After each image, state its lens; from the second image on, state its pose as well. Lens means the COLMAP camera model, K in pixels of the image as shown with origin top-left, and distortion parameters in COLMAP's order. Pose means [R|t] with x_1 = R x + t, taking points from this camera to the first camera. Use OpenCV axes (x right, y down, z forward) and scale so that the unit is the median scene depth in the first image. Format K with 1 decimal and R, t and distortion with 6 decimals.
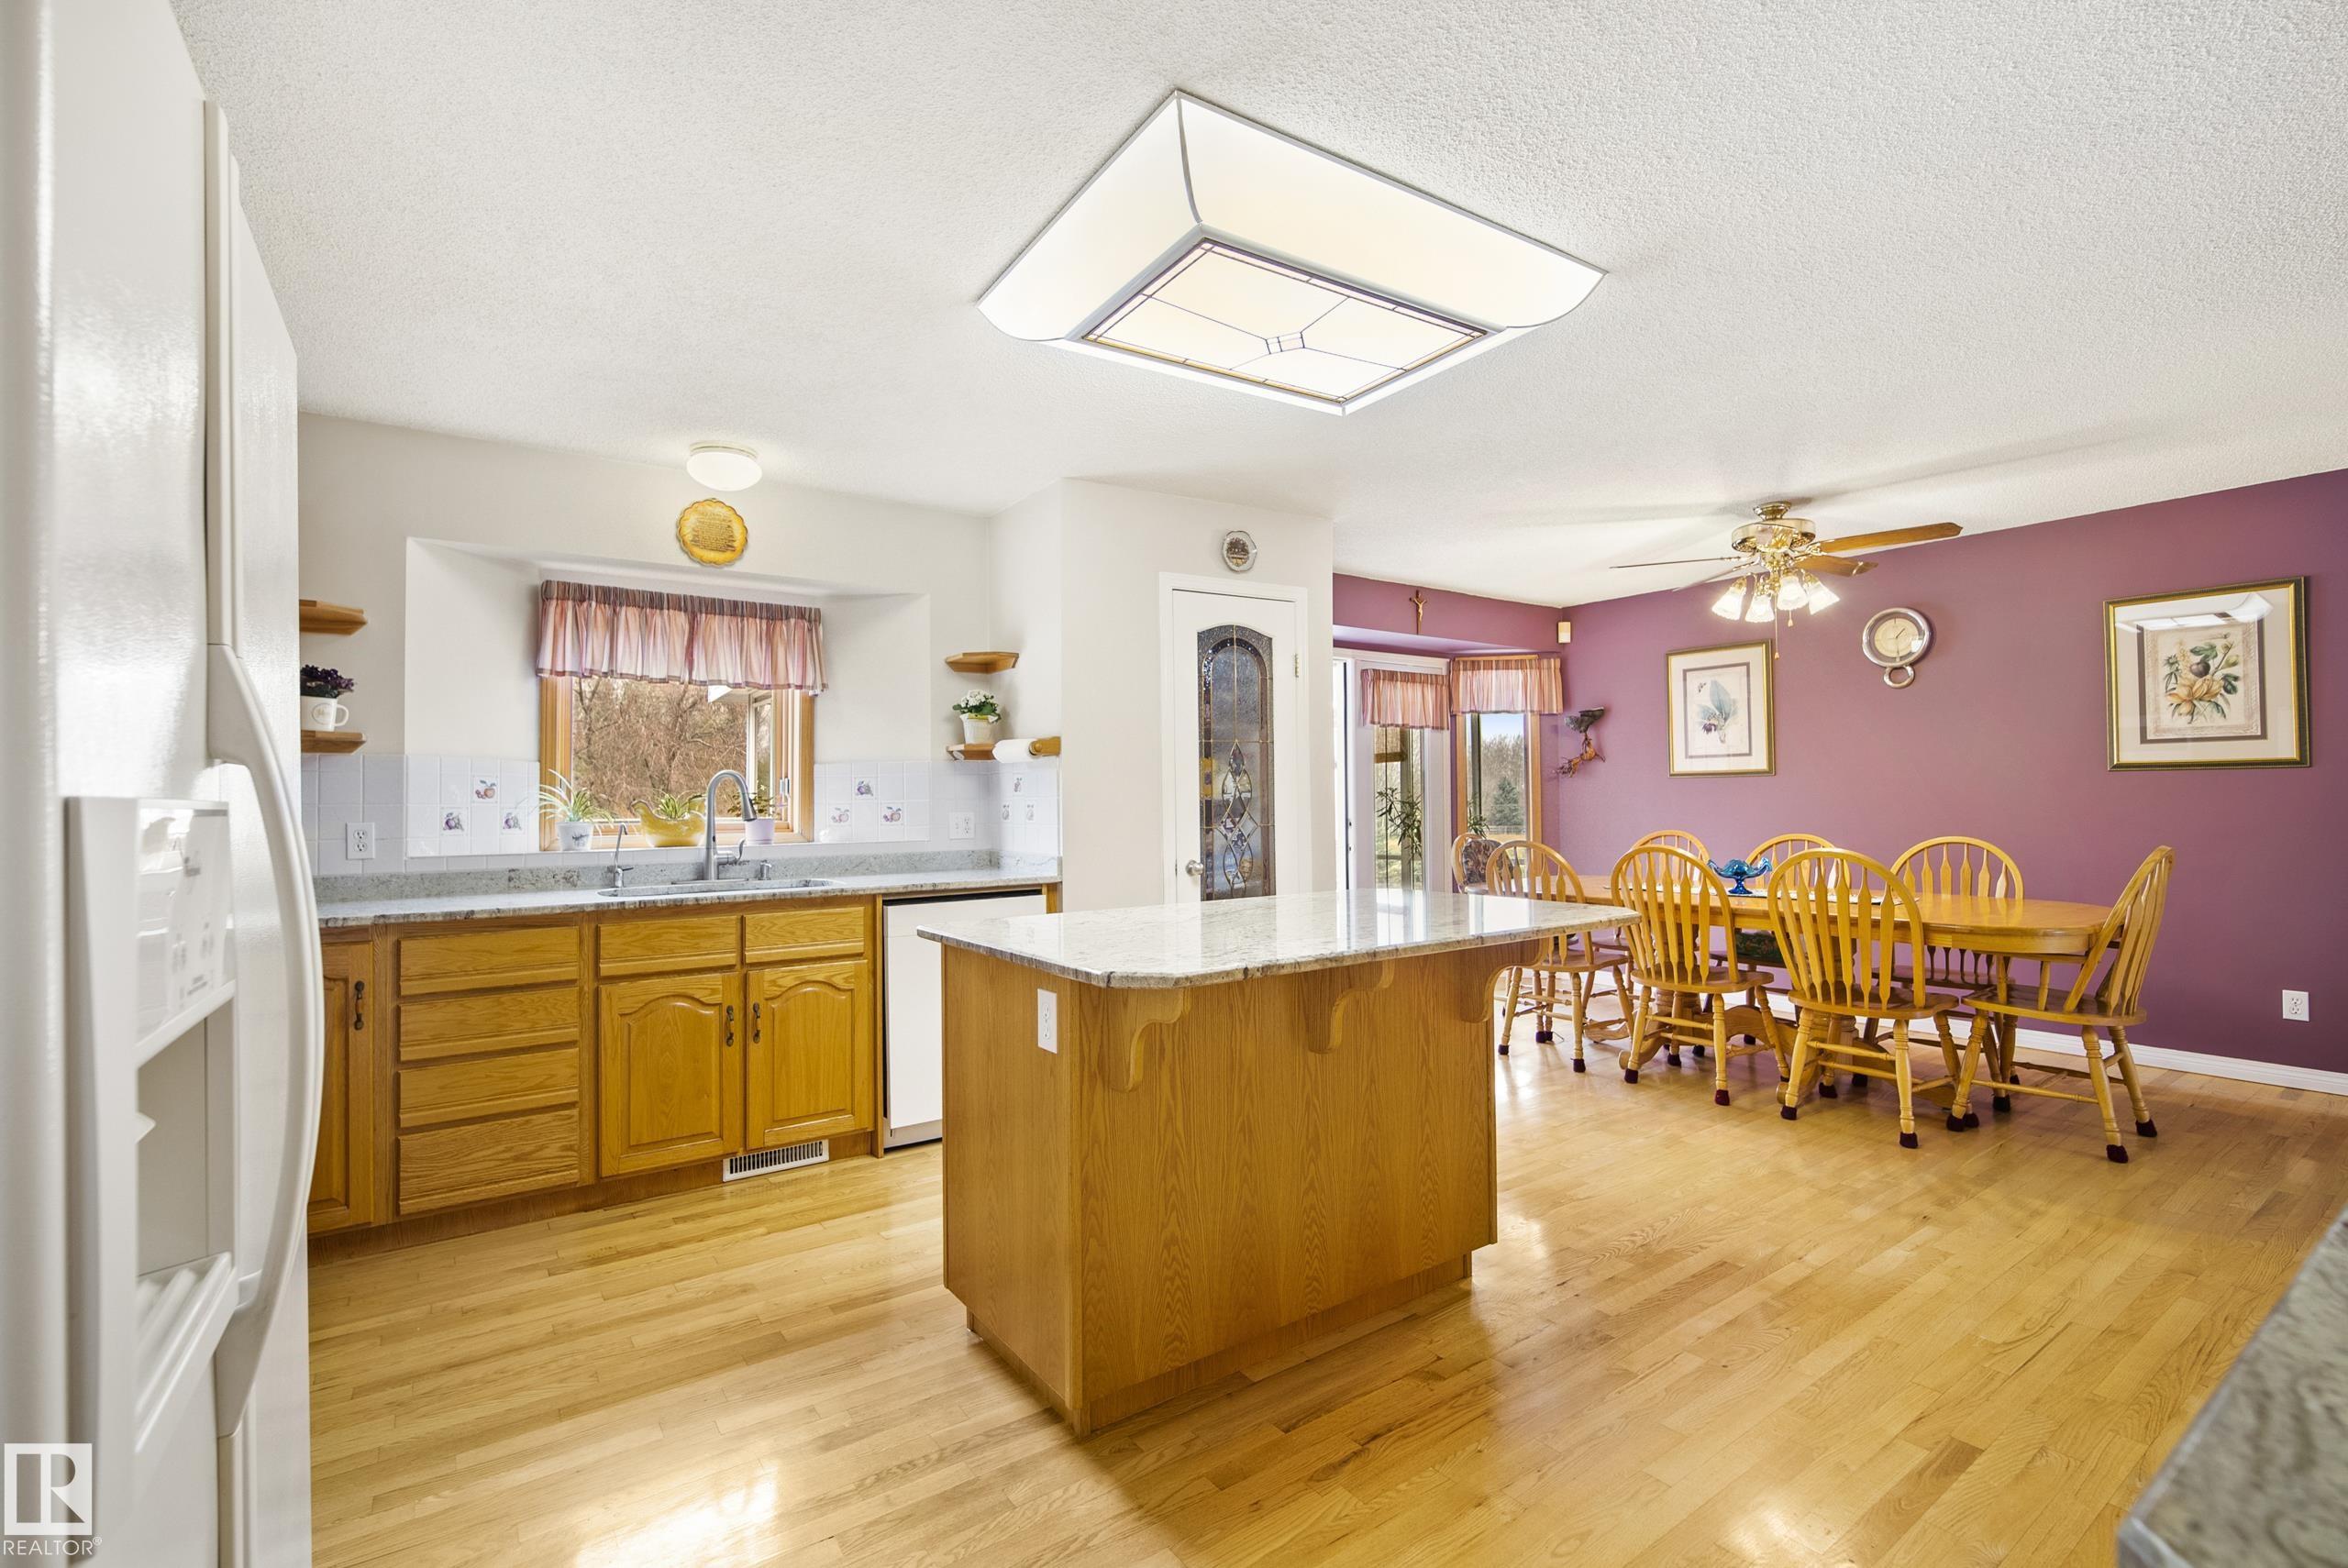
lens RADIAL K [[1043.4, 0, 1170.8], [0, 1043.4, 775.9], [0, 0, 1]] dist [-0.015444, 0.004799]
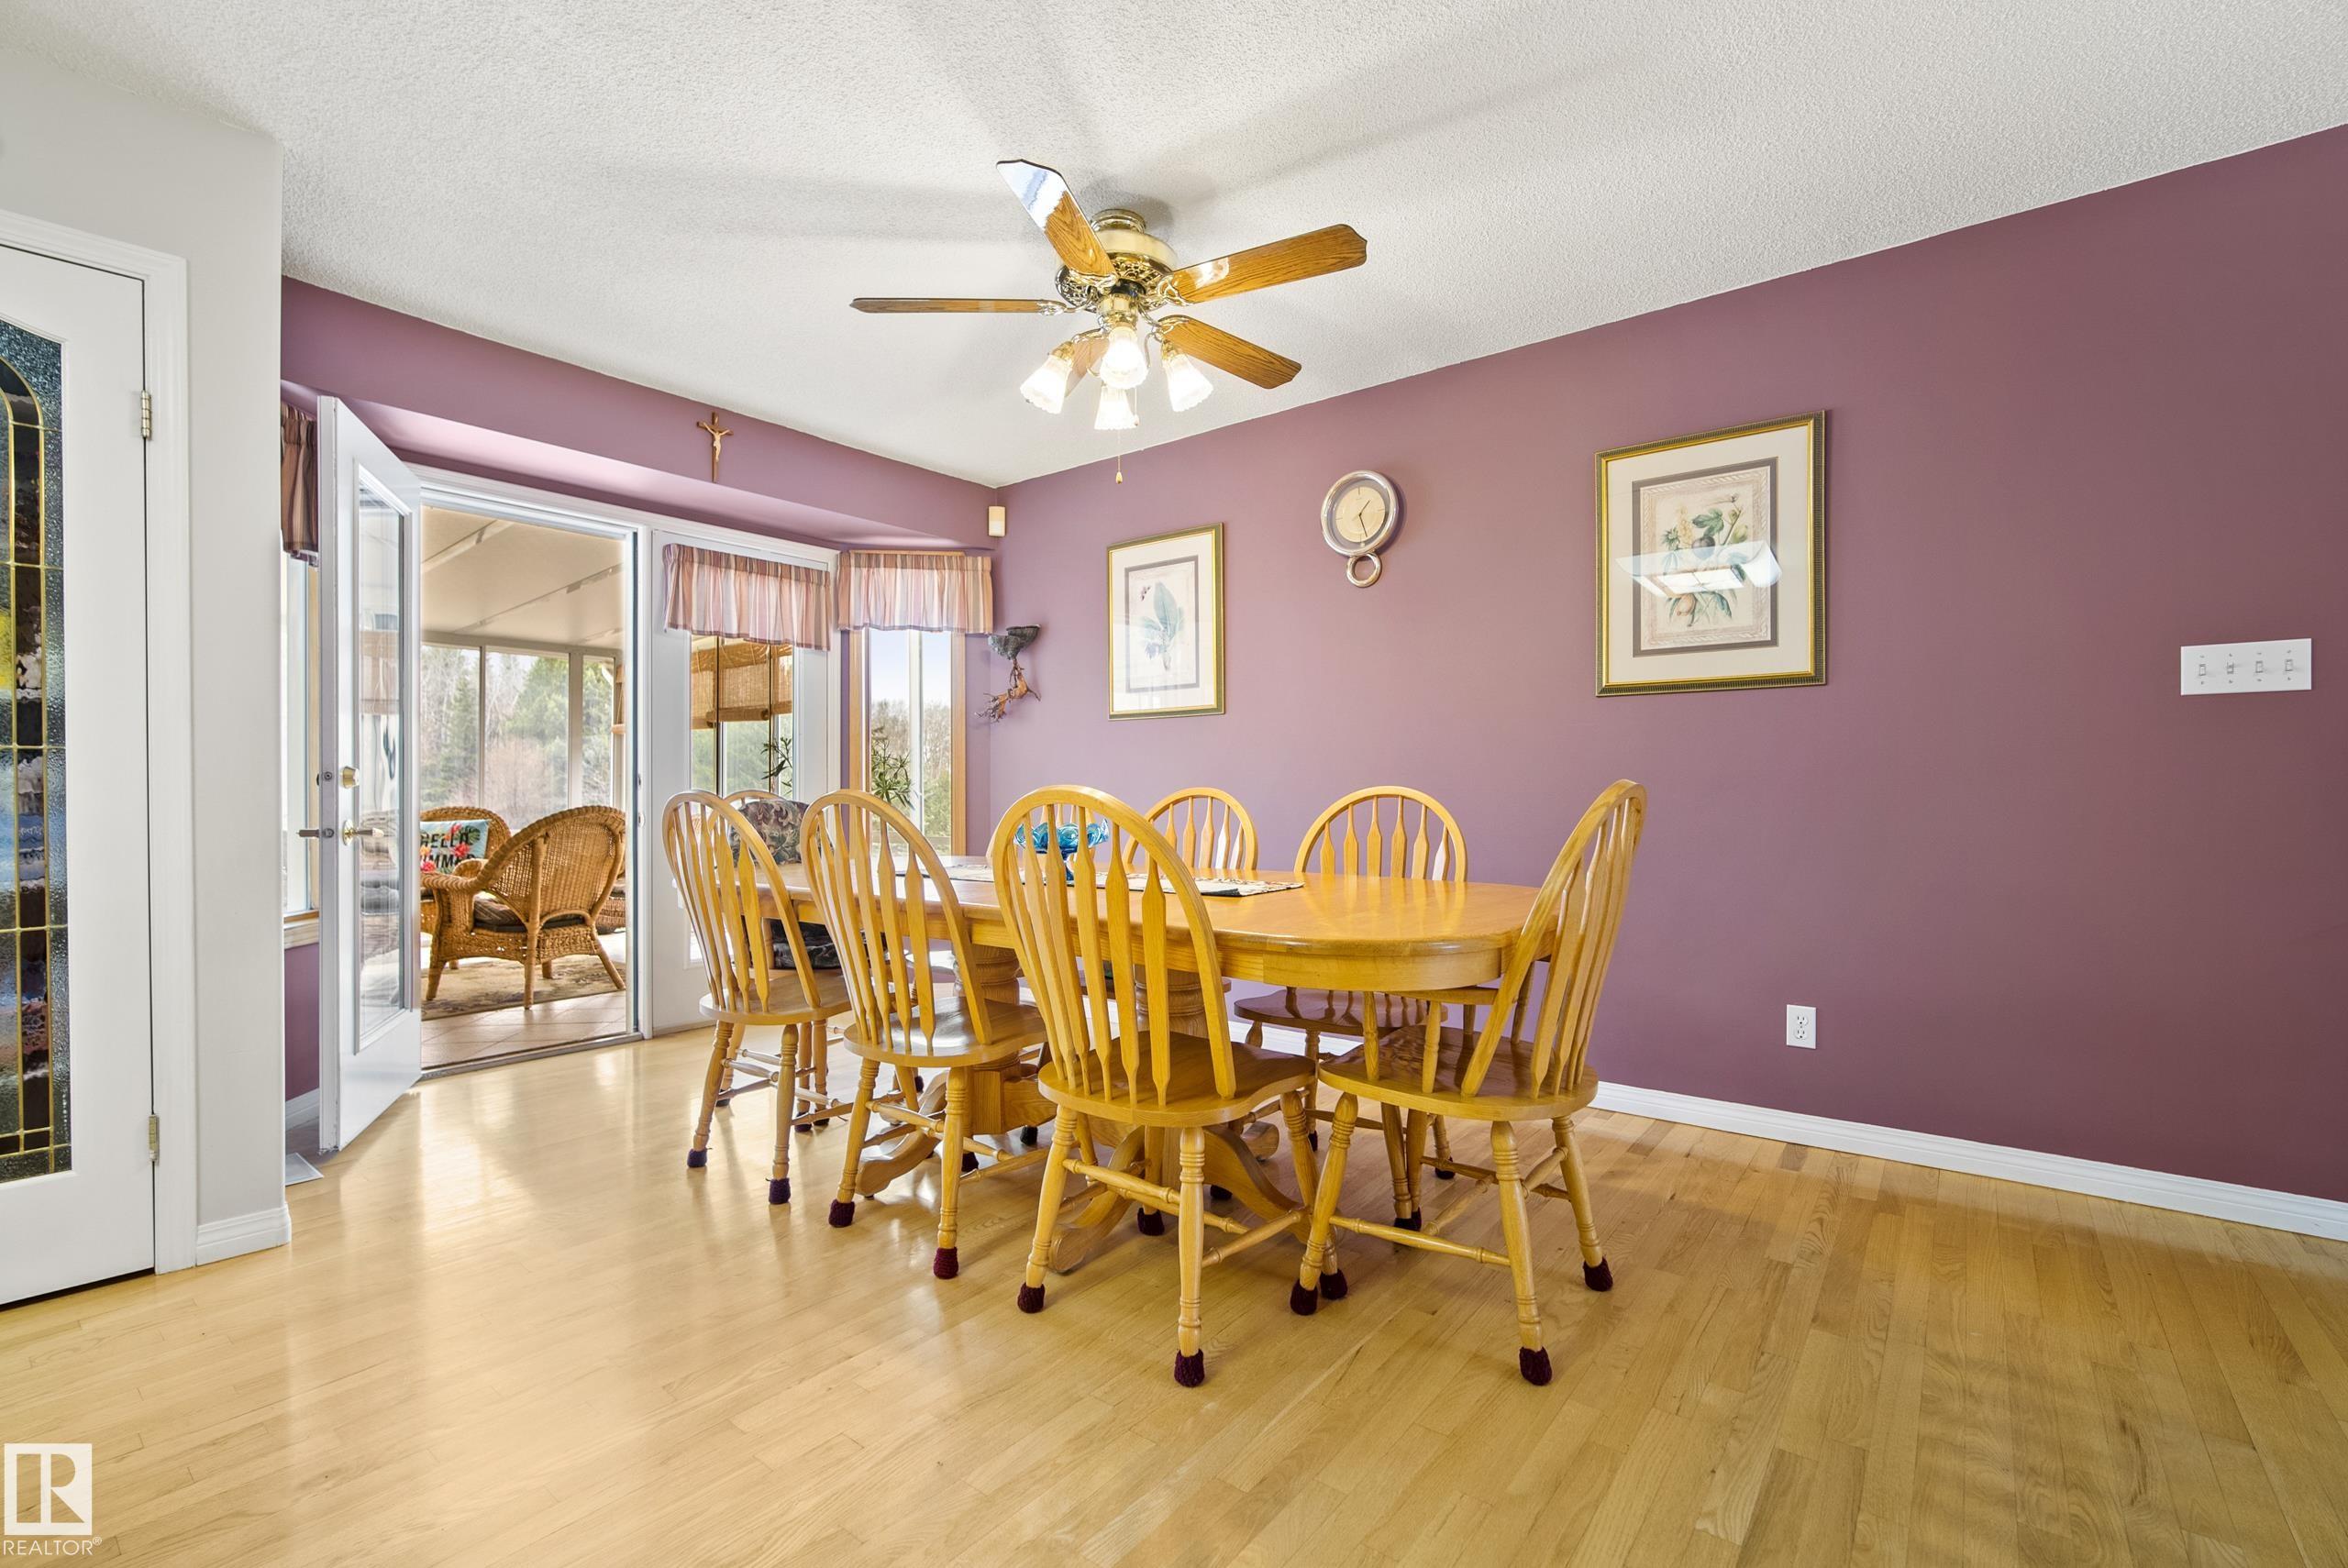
lens RADIAL K [[1043.4, 0, 1174.1], [0, 1043.4, 789.0], [0, 0, 1]] dist [-0.015444, 0.004799]
pose [[0.957118, 0.008209, 0.289581, 0.483618], [-0.013697, 0.999763, 0.016931, 0.055813], [-0.289374, -0.020171, 0.957004, 0.457655]]
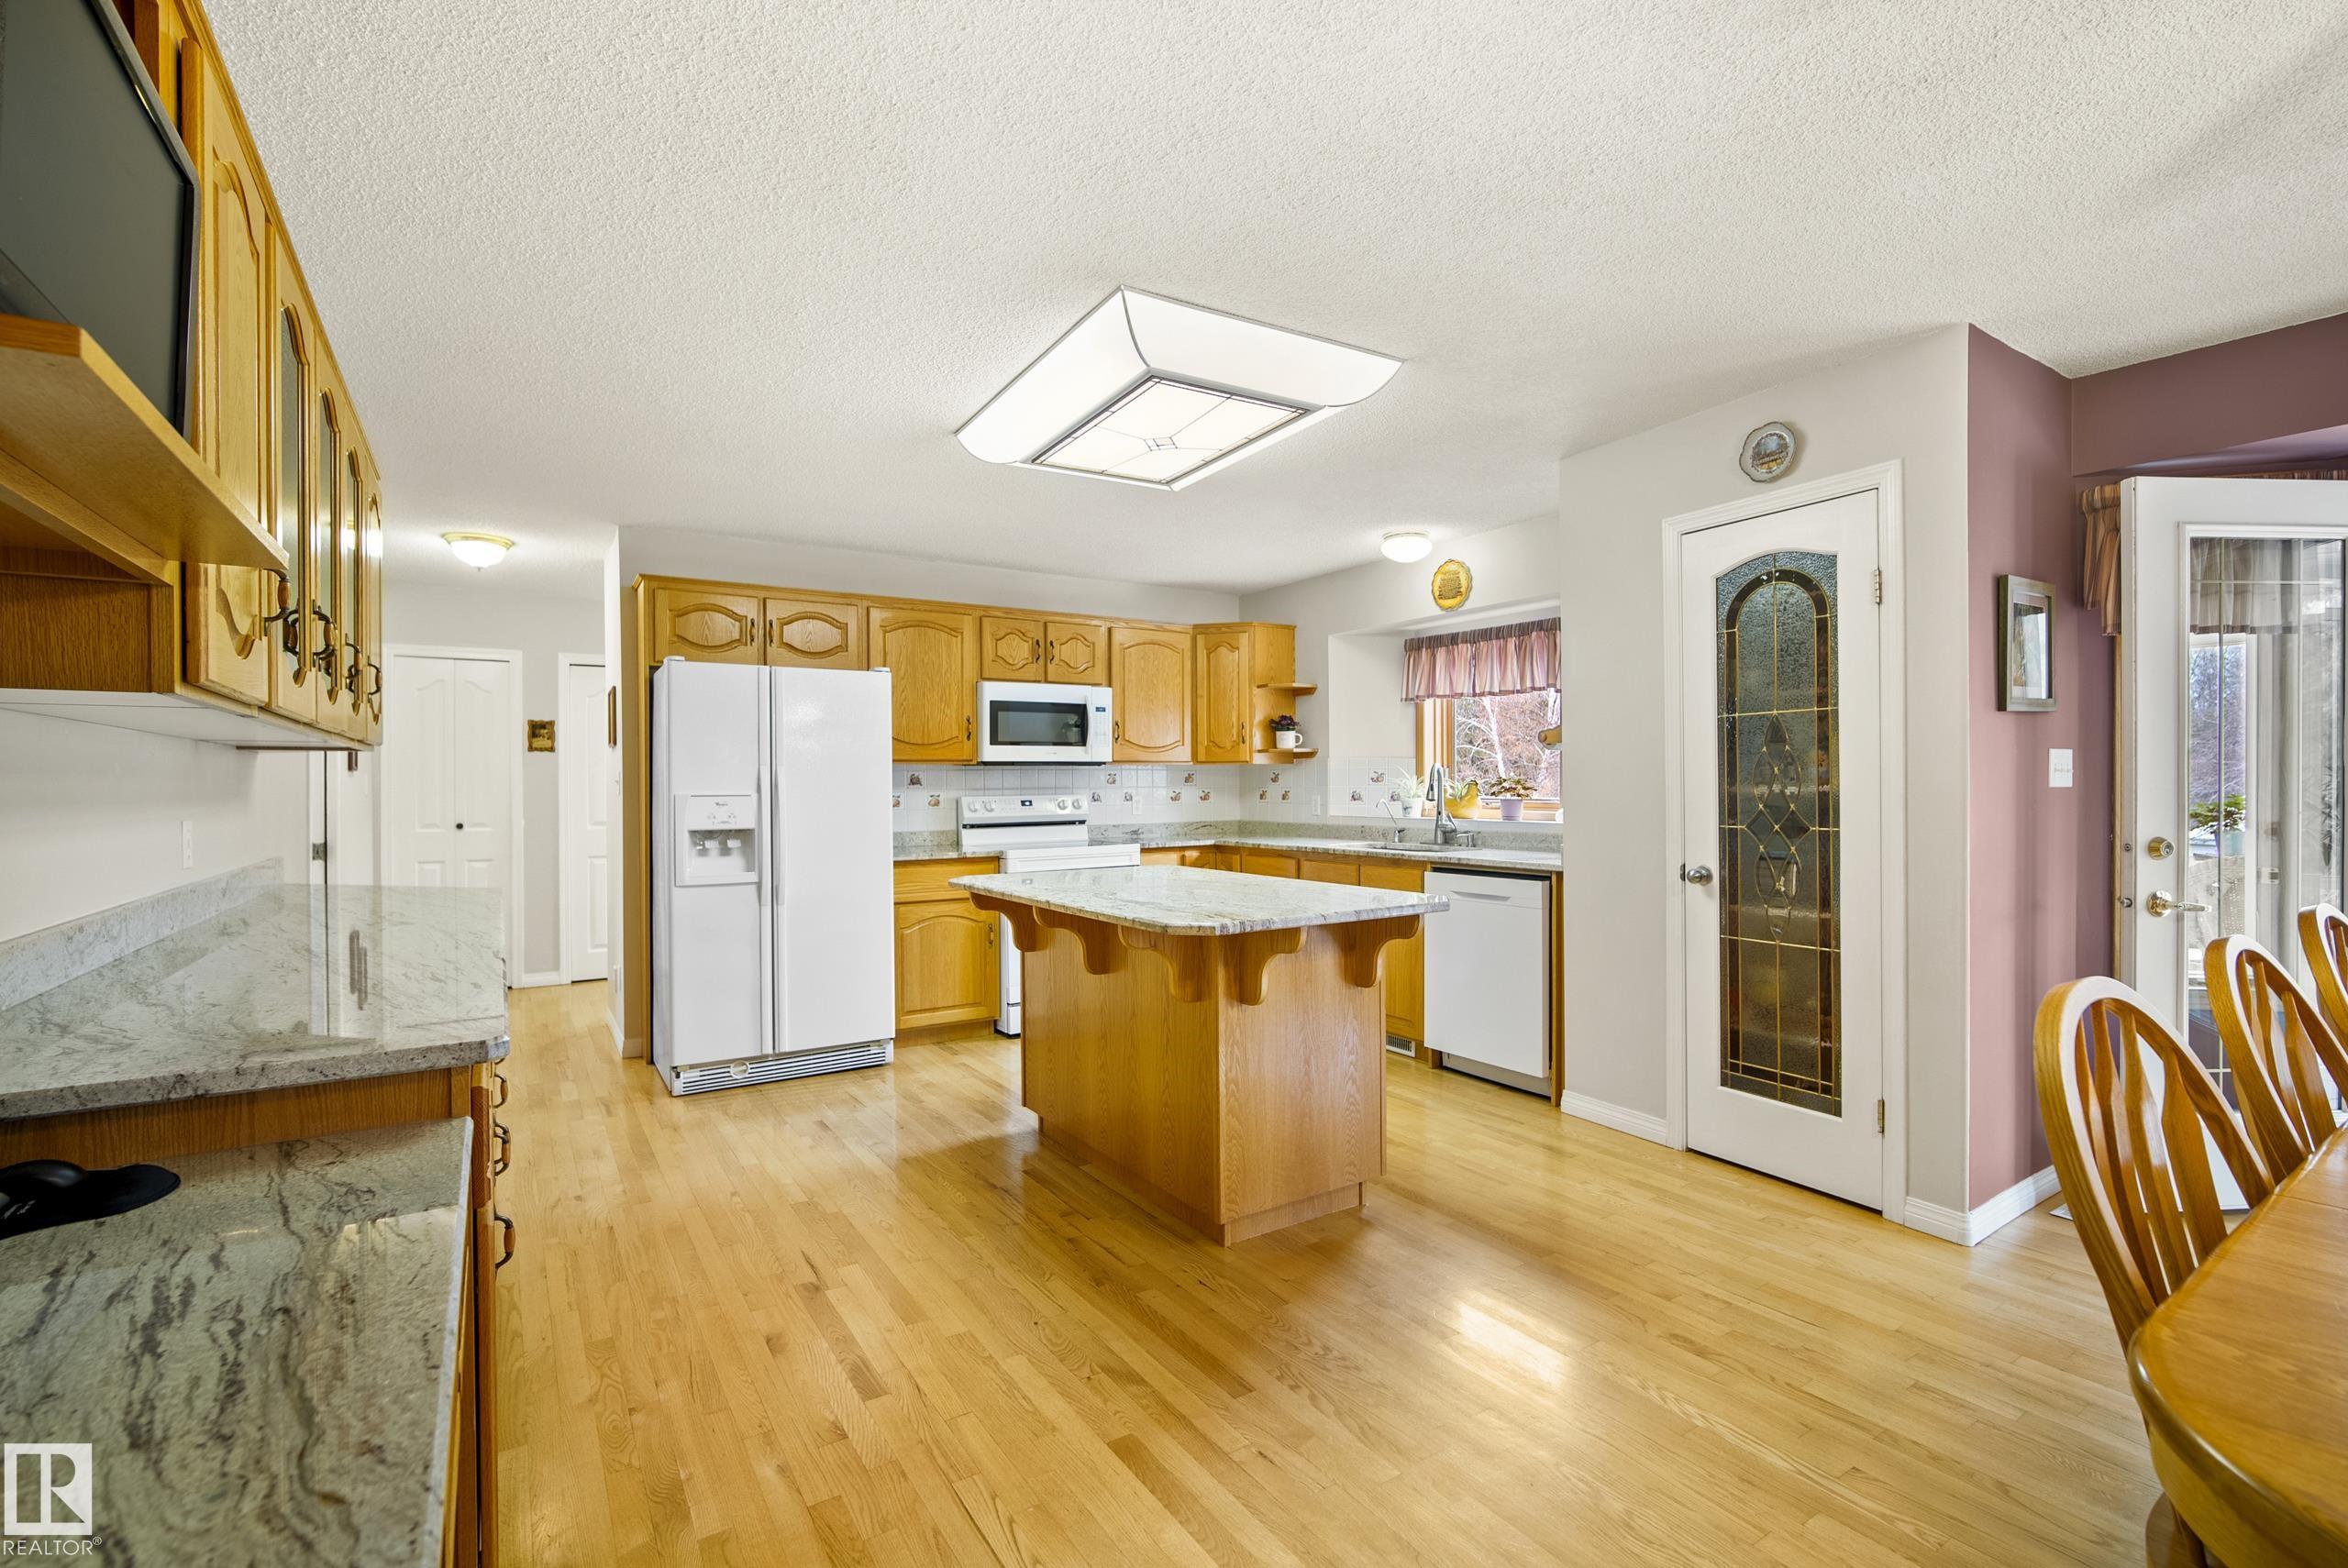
lens RADIAL K [[1043.4, 0, 1166.4], [0, 1043.4, 786.1], [0, 0, 1]] dist [-0.015444, 0.004799]
pose [[-0.040442, 0.015126, -0.999067, 0.874551], [0.030333, 0.999443, 0.013904, -0.004571], [0.998721, -0.029742, -0.040878, 0.648028]]
